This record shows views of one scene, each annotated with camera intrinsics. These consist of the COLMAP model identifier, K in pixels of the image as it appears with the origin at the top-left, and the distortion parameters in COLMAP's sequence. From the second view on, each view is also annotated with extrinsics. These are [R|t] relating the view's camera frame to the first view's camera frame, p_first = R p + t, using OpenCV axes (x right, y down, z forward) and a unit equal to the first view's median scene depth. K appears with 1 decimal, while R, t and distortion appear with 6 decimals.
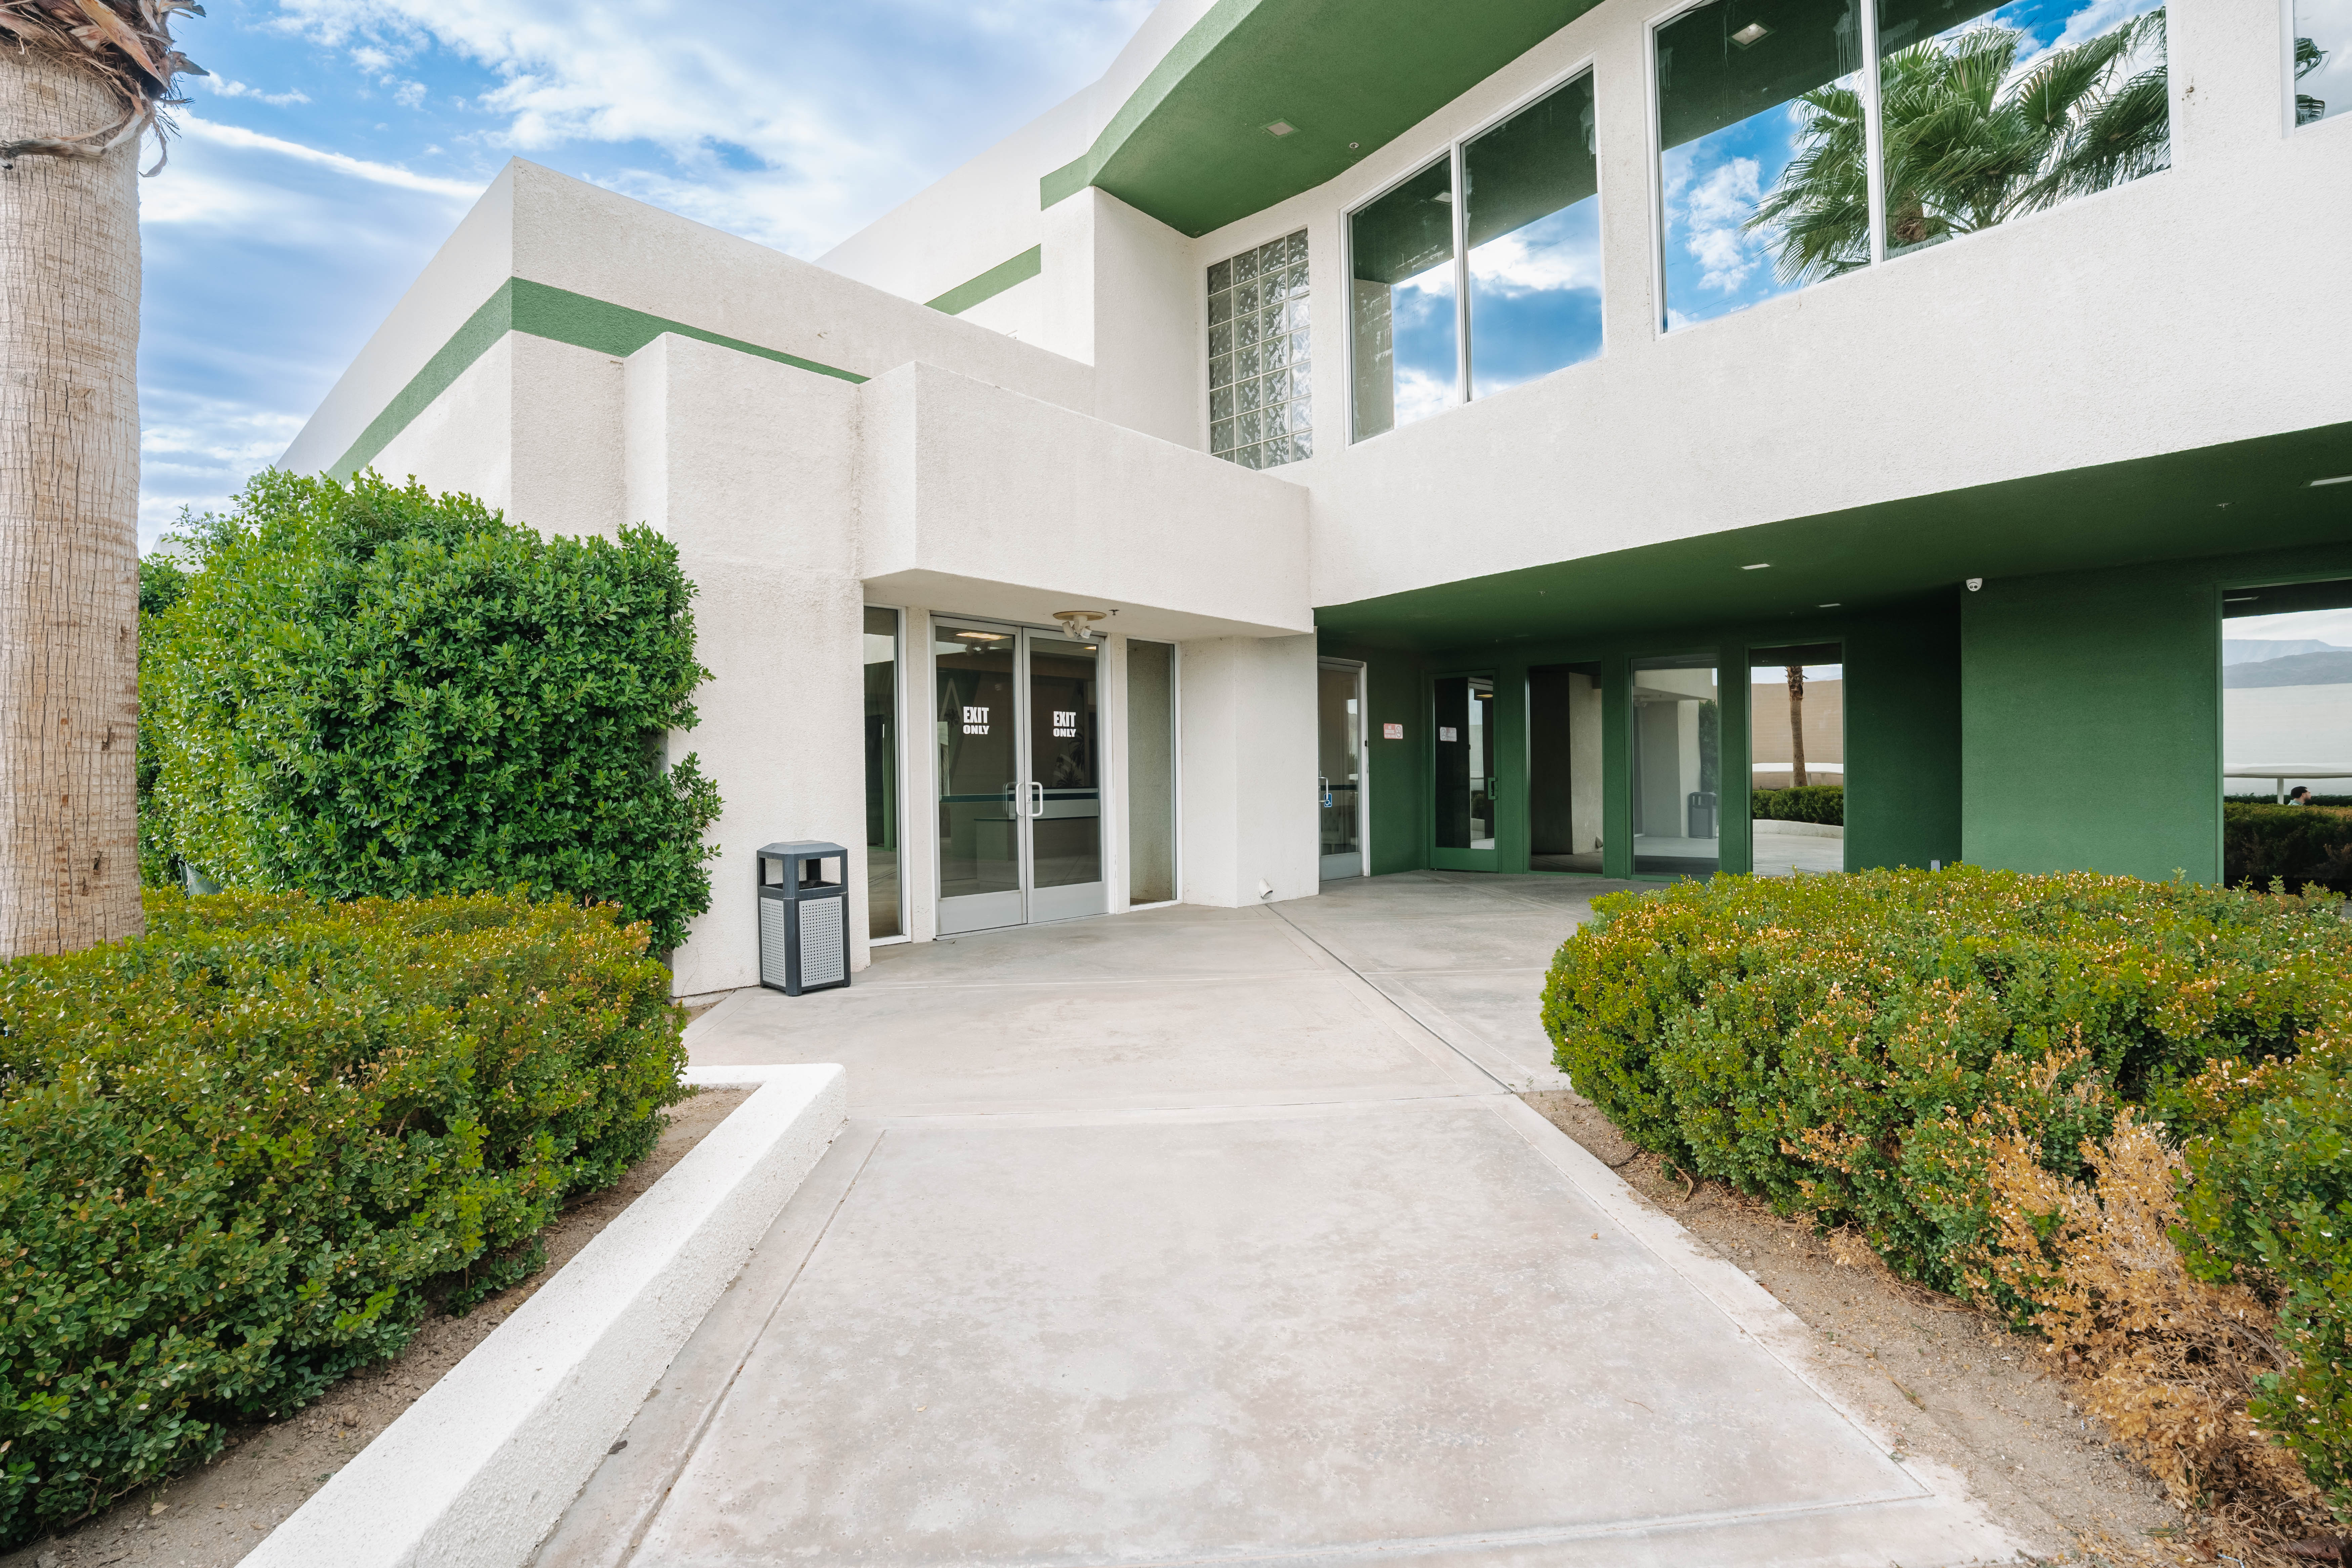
lens RADIAL K [[1119.5, 0, 1176.0], [0, 1119.5, 784.0], [0, 0, 1]] dist [-0.000448, -0.000033]
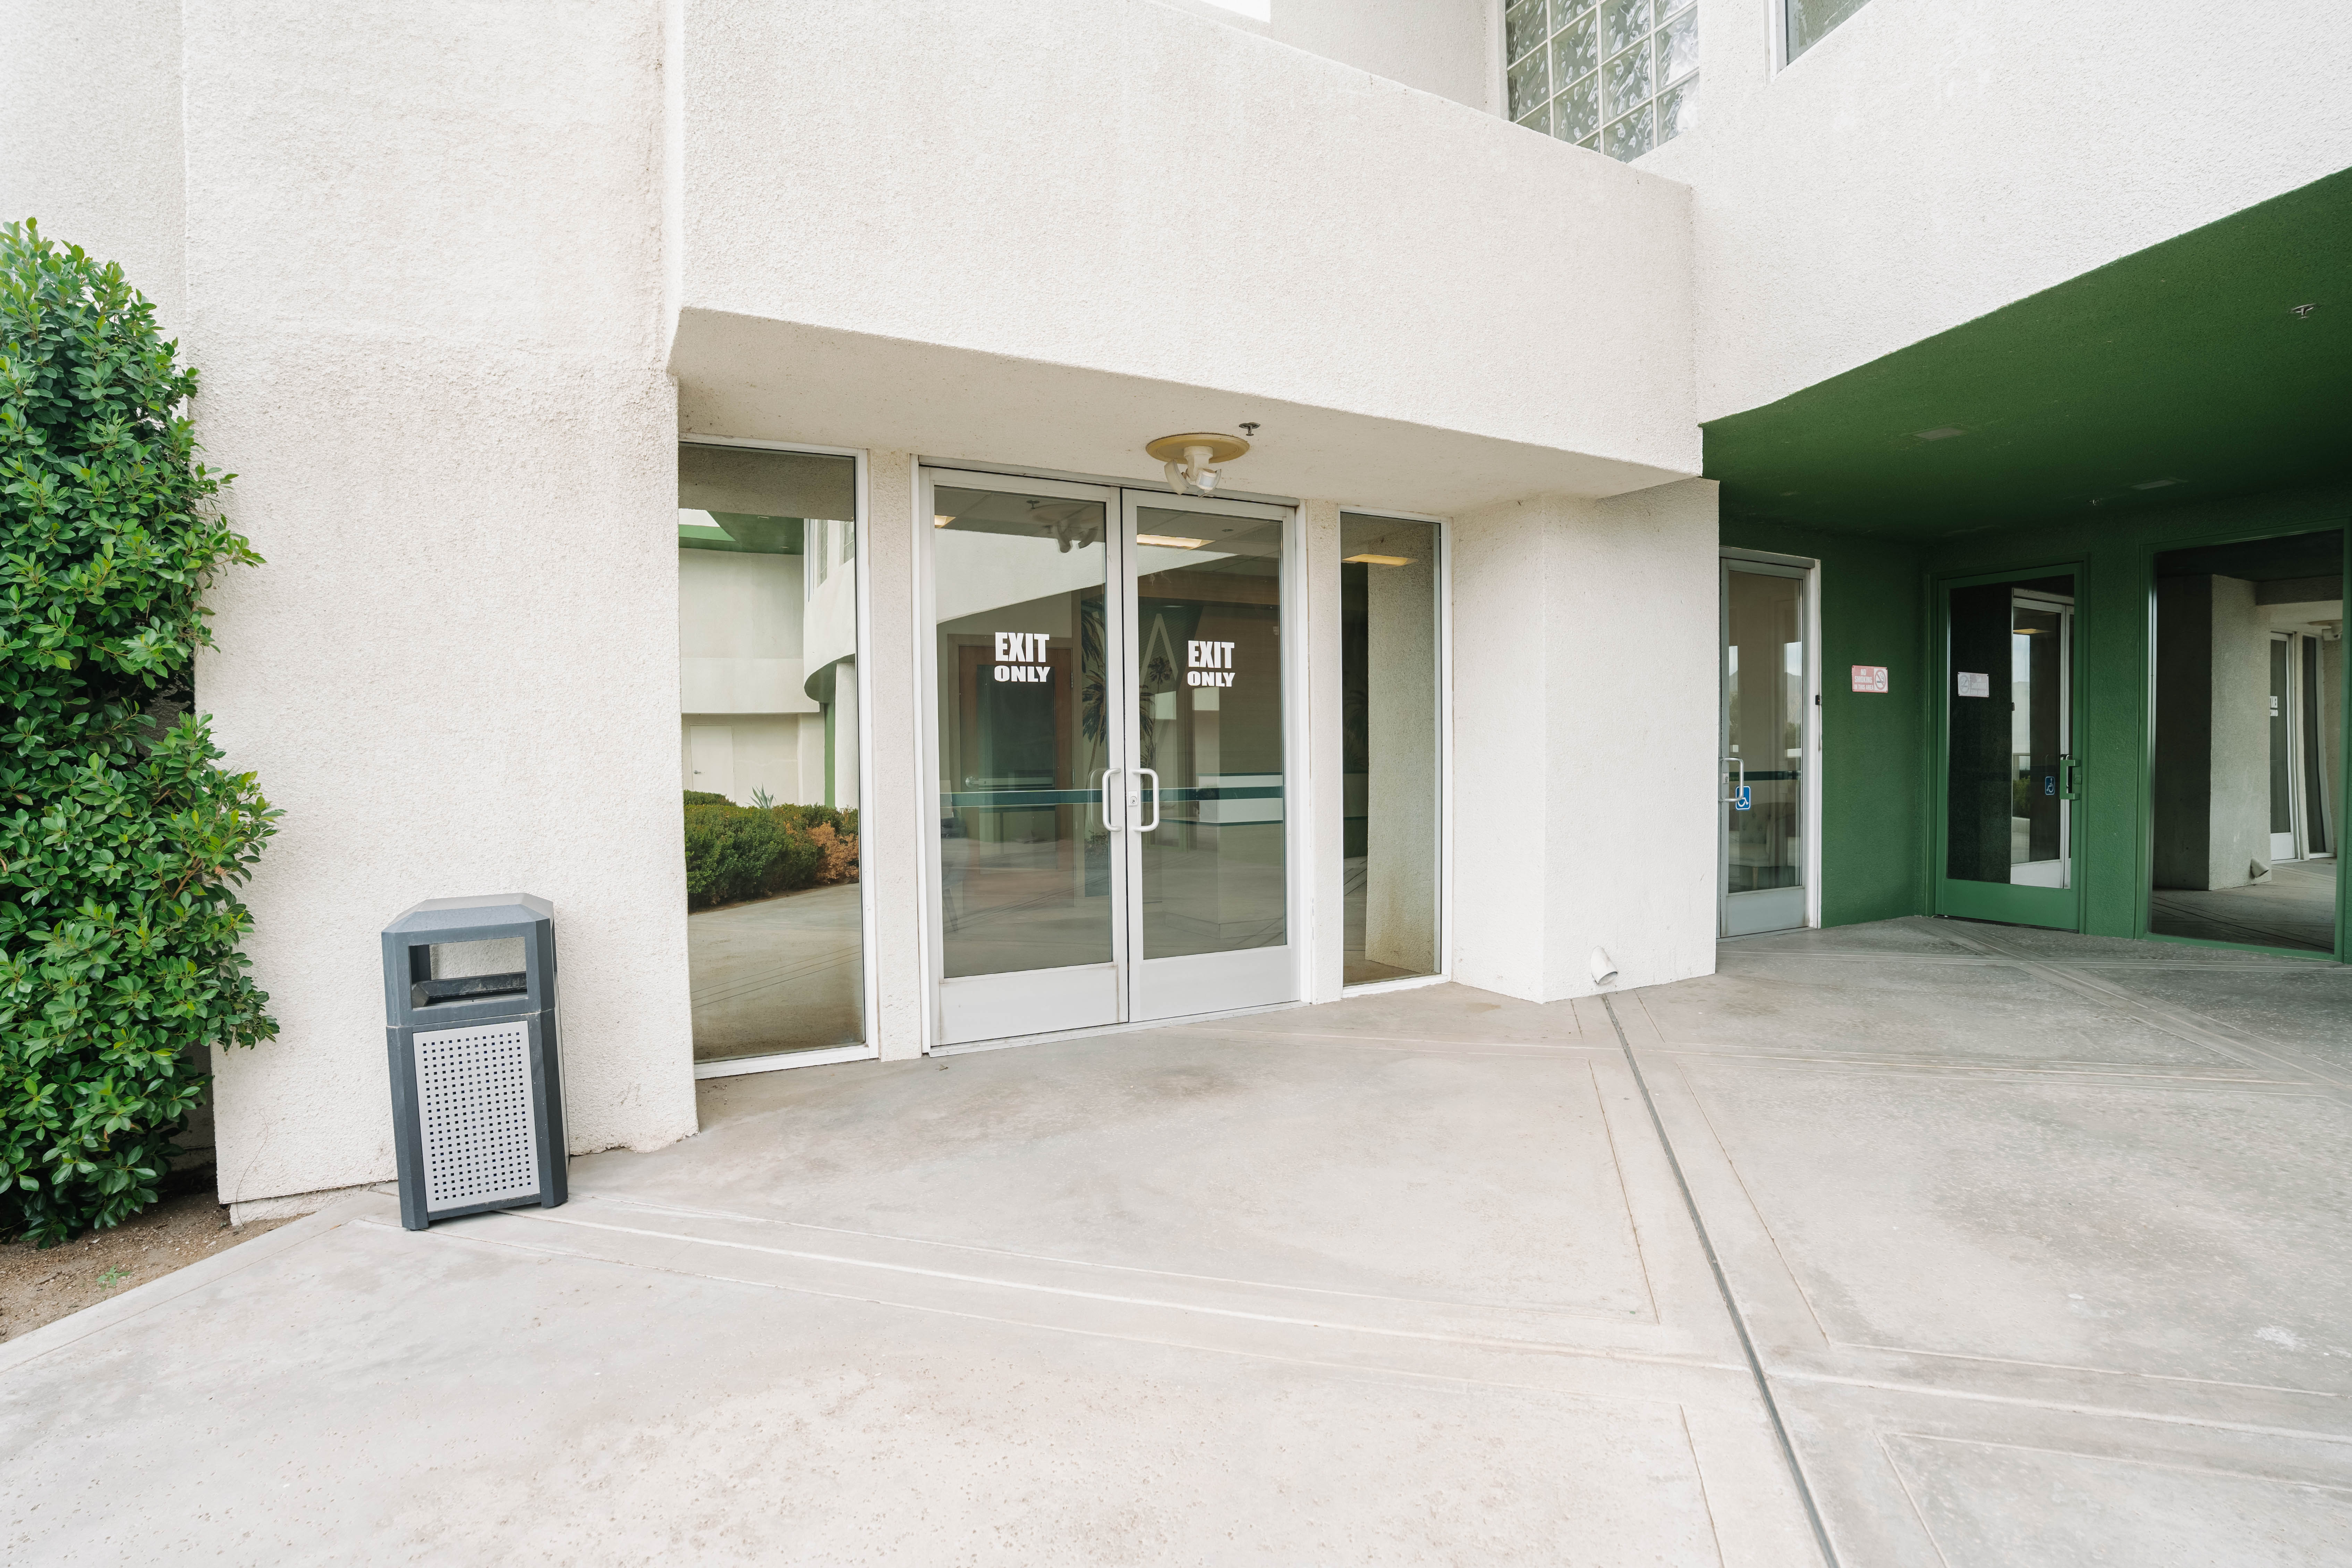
lens RADIAL K [[1175.9, 0, 1176.0], [0, 1175.9, 784.0], [0, 0, 1]] dist [-0.005482, -0.000129]
pose [[0.945840, 0.014461, -0.324312, 0.067920], [-0.006153, 0.999626, 0.026629, -0.008612], [0.324576, -0.023192, 0.945575, 0.401732]]
